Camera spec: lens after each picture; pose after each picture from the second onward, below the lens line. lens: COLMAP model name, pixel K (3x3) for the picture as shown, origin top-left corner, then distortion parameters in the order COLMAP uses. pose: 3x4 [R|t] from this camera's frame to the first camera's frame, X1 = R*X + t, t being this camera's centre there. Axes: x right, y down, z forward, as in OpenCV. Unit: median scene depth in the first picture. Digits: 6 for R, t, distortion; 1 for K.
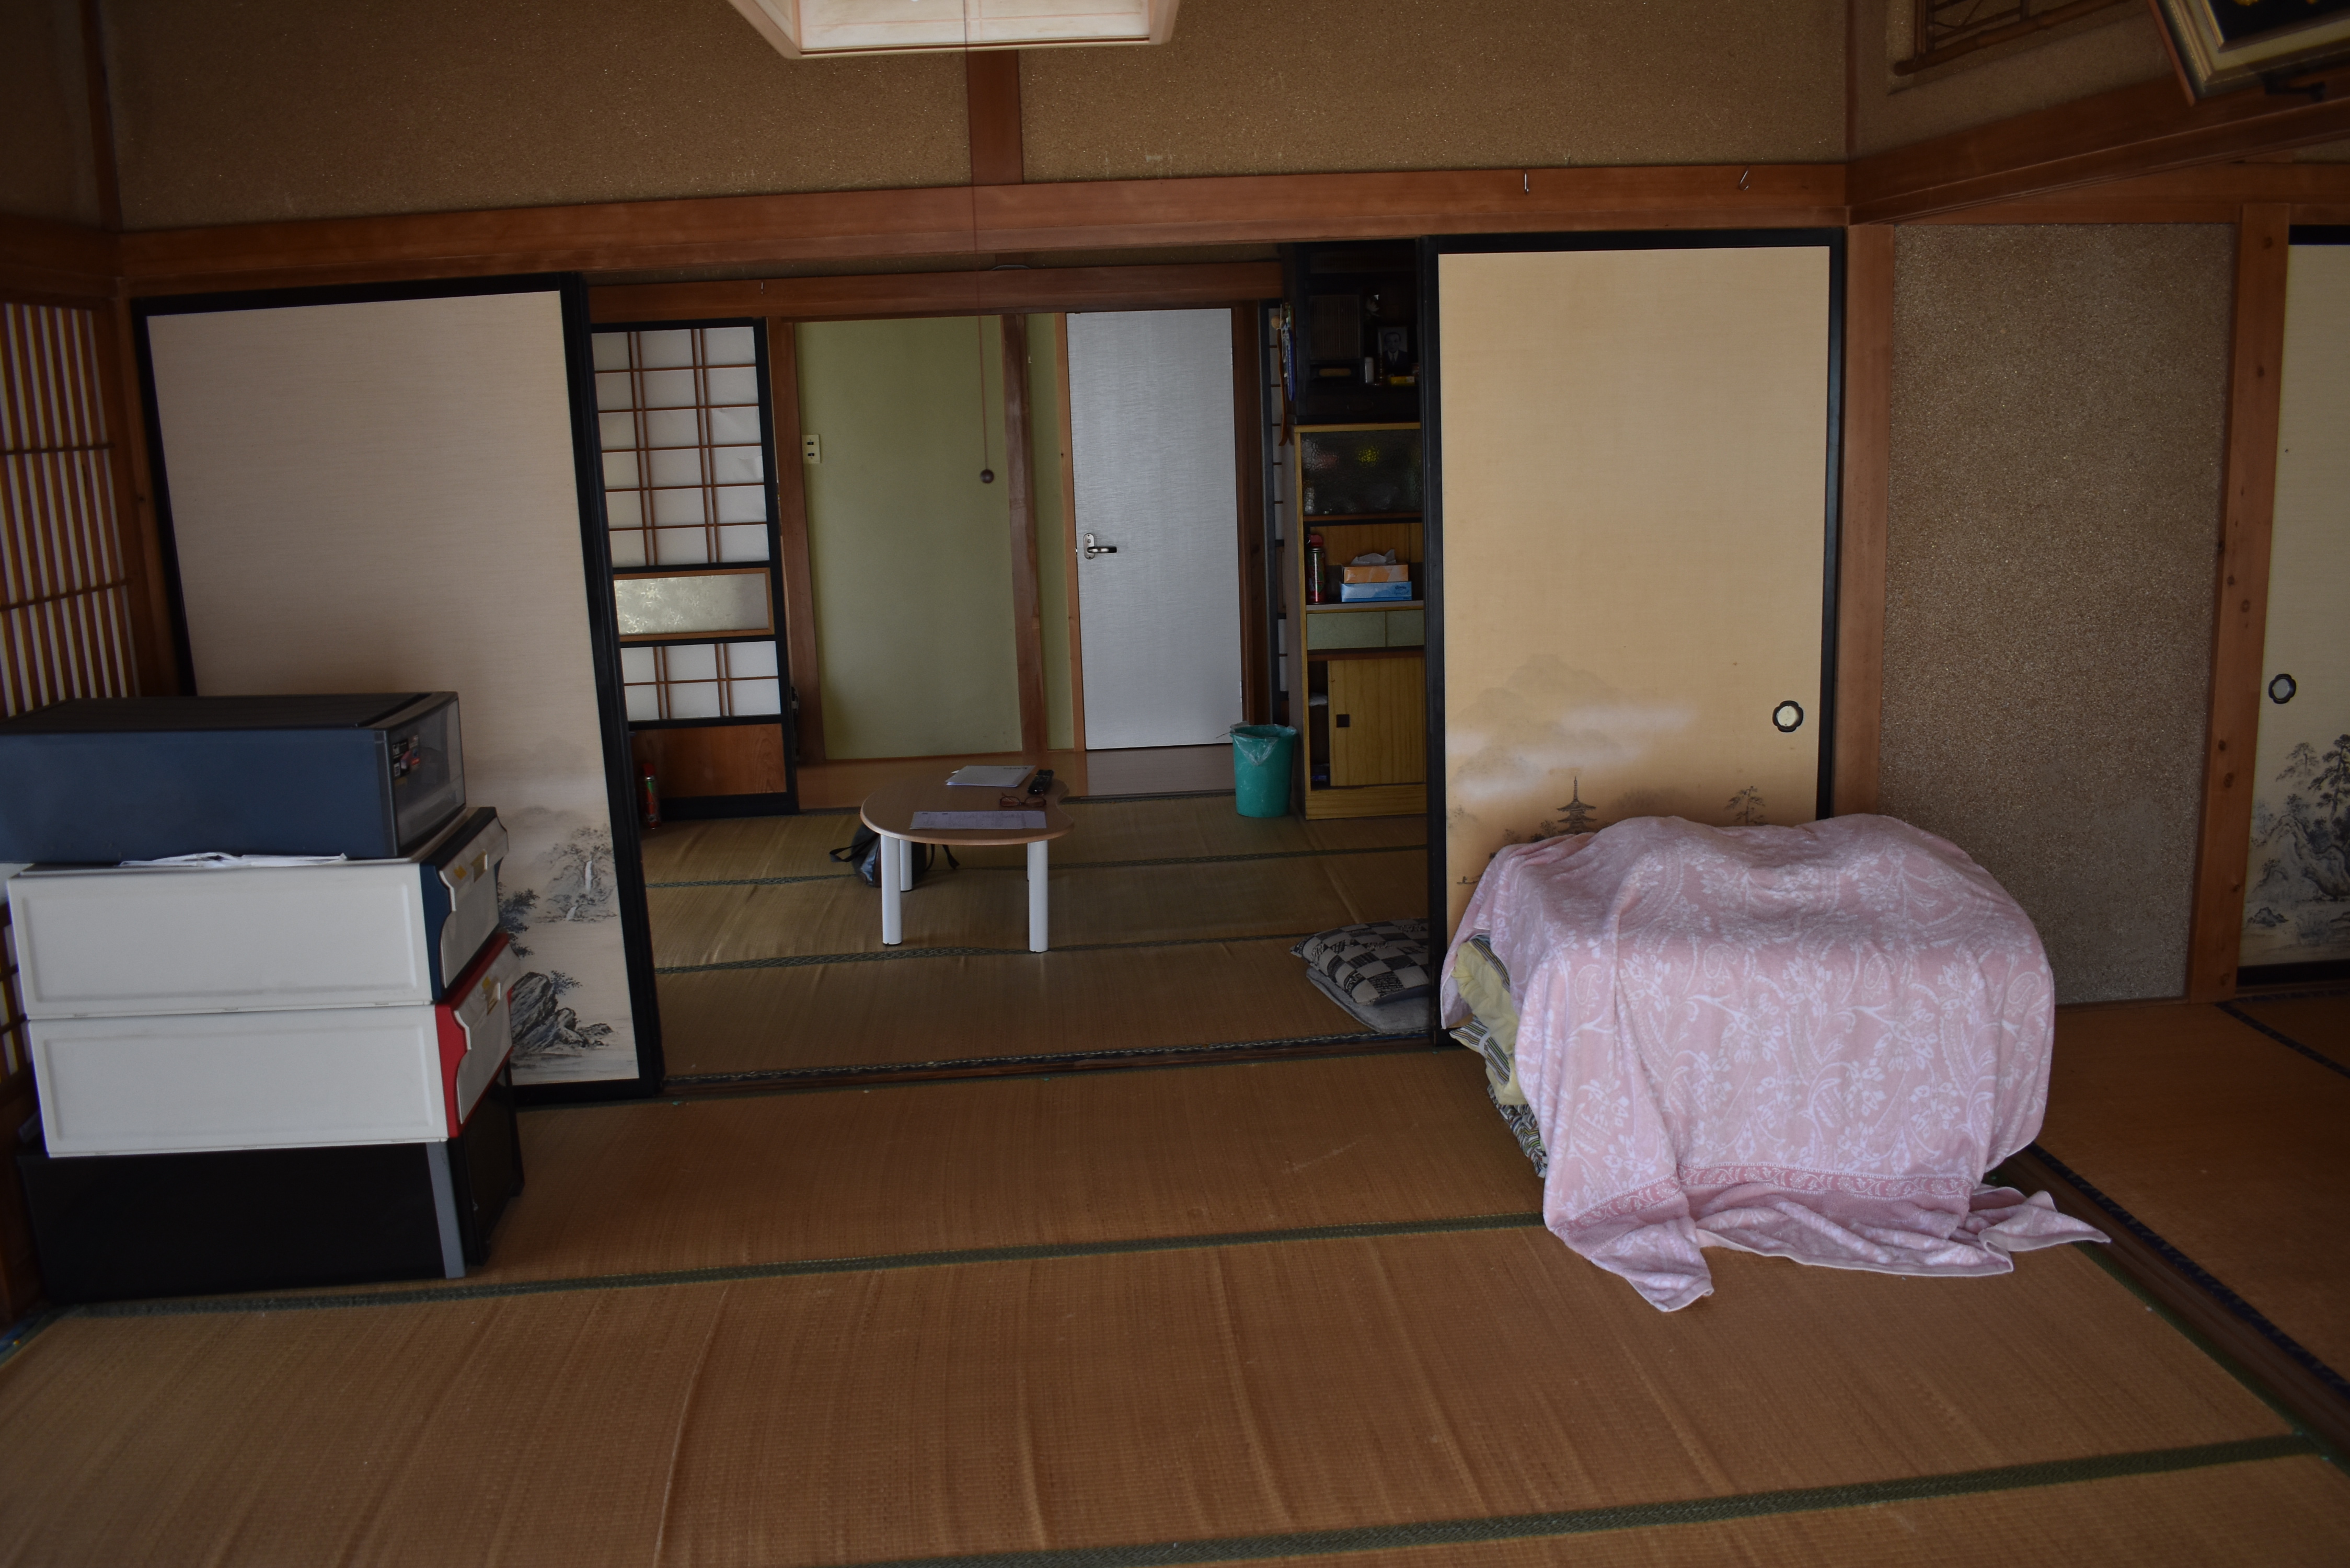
lens RADIAL K [[1904.8, 0, 1171.5], [0, 1904.8, 775.5], [0, 0, 1]] dist [-0.071722, 0.000001]
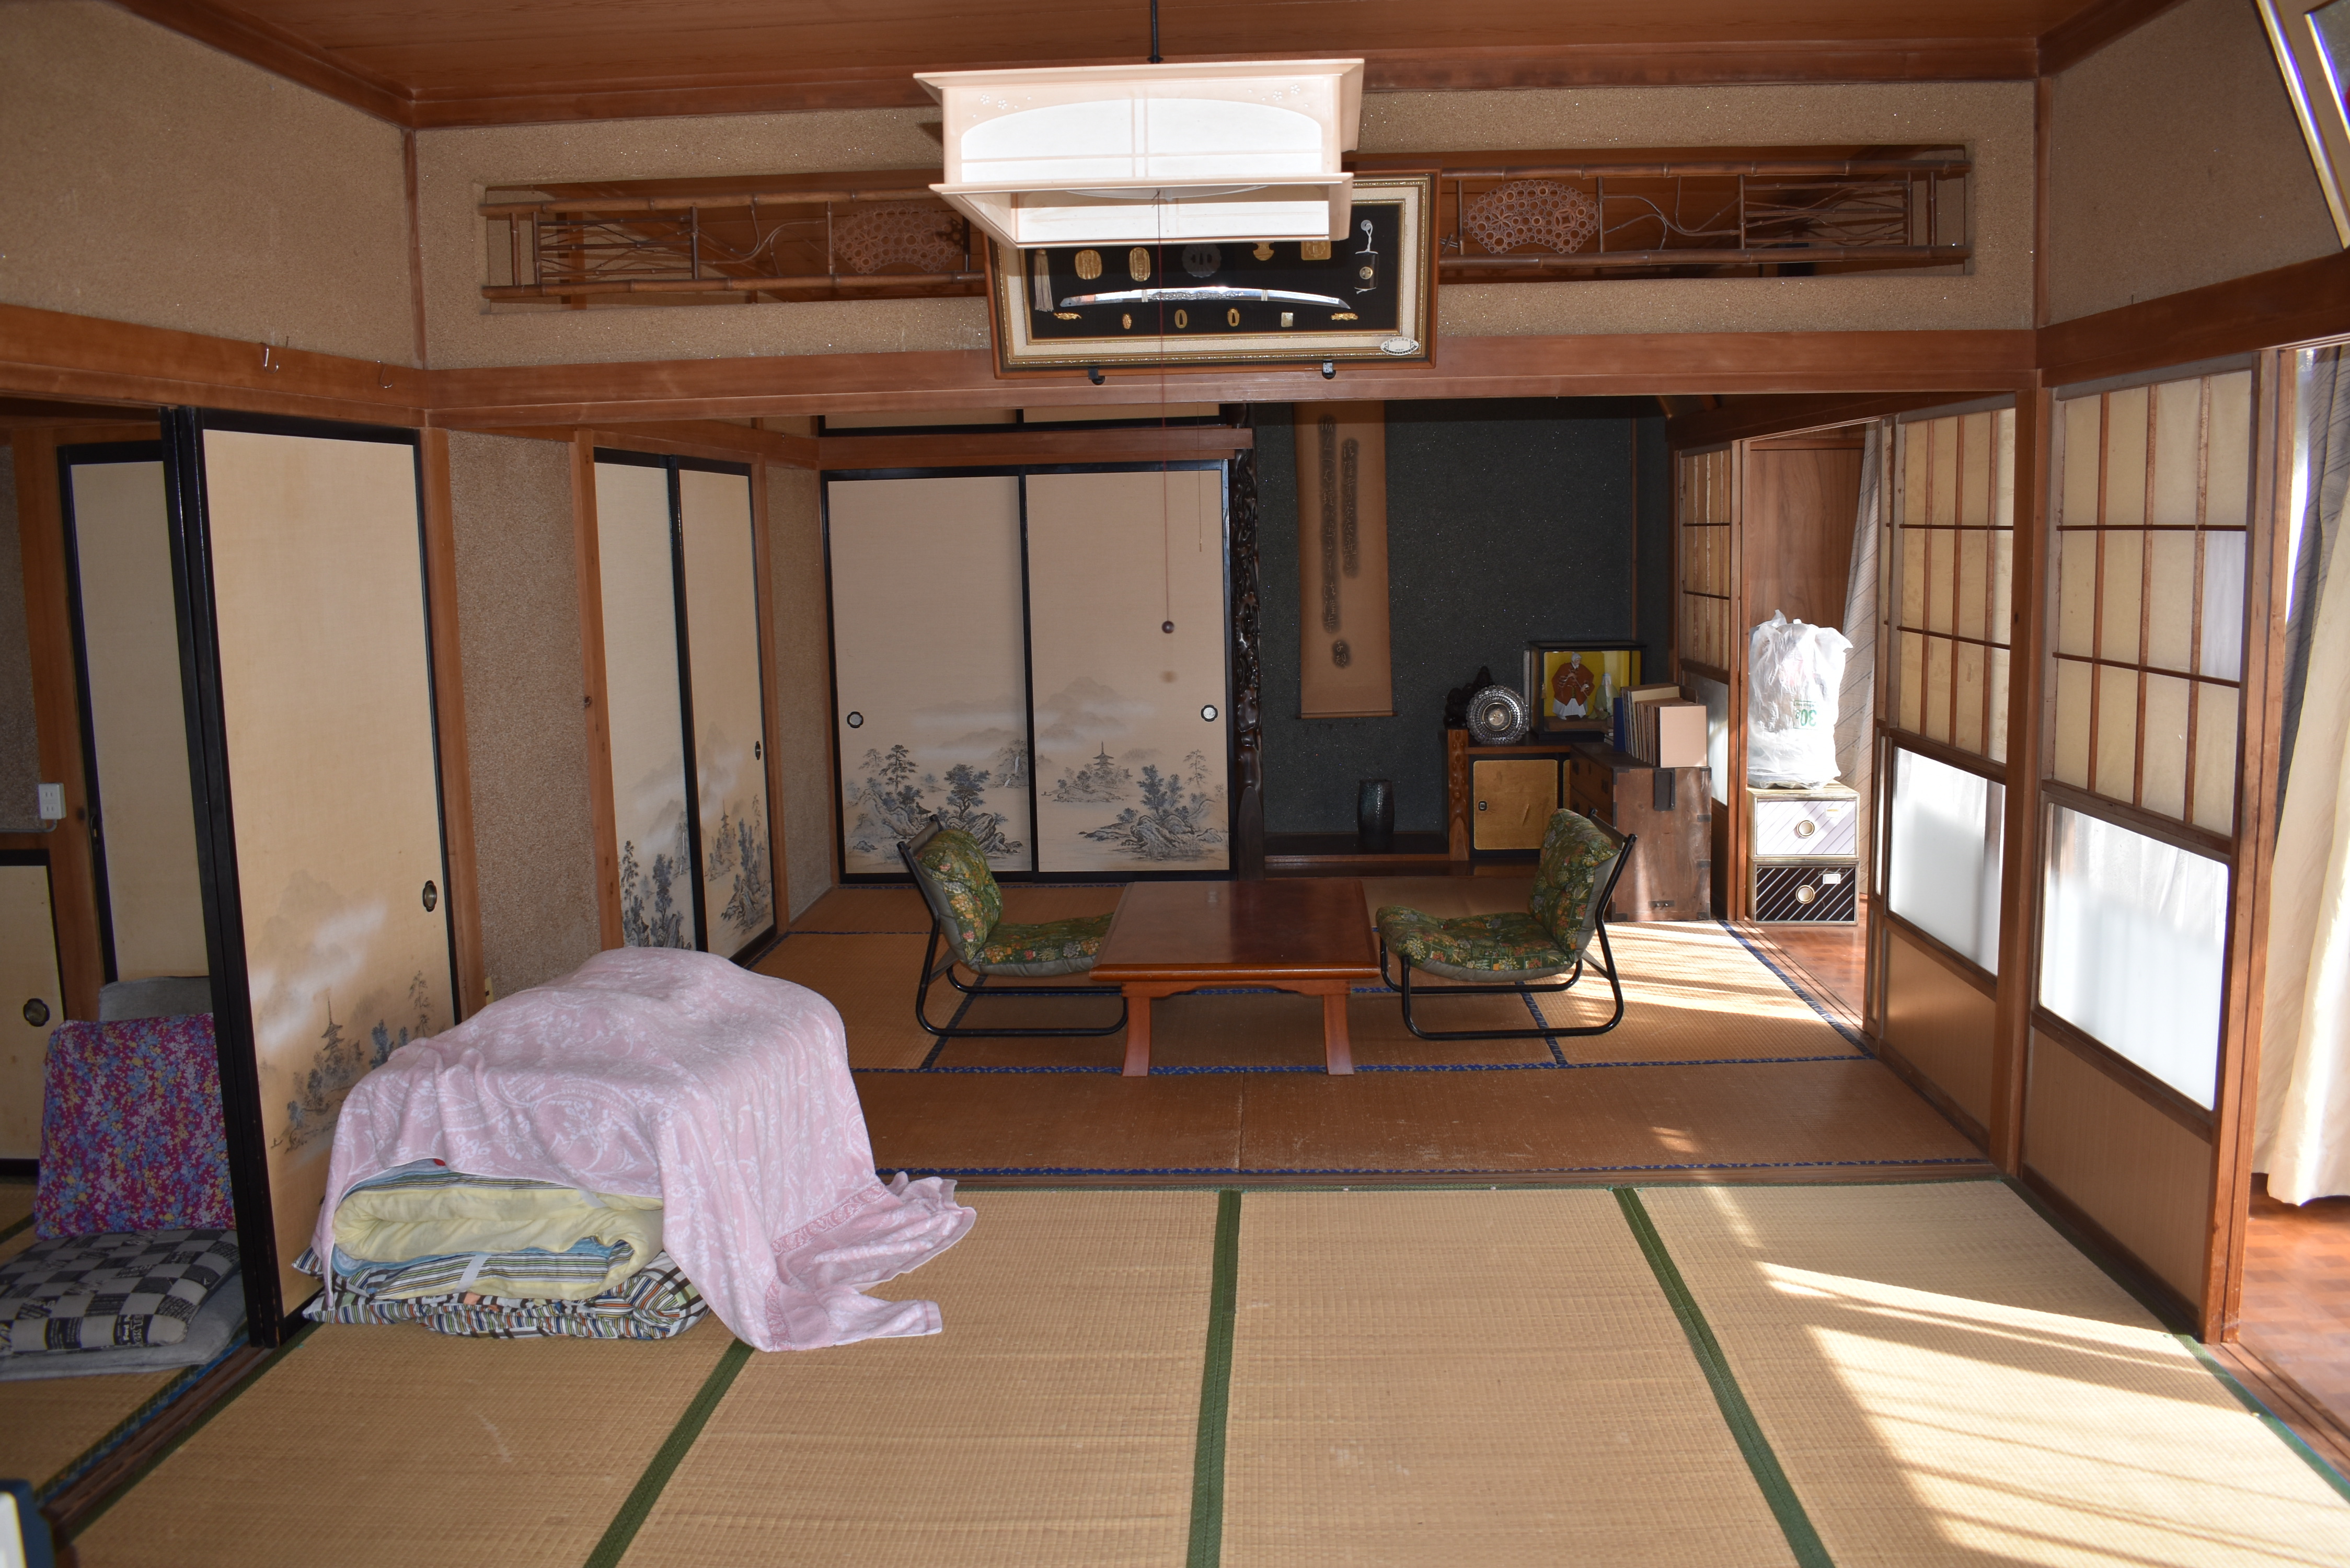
lens RADIAL K [[1904.8, 0, 1173.5], [0, 1904.8, 787.4], [0, 0, 1]] dist [-0.071722, 0.000001]
pose [[0.119895, -0.105577, 0.987157, -0.806105], [0.218778, 0.972695, 0.077459, -0.102179], [-0.968381, 0.206681, 0.139719, 0.584725]]
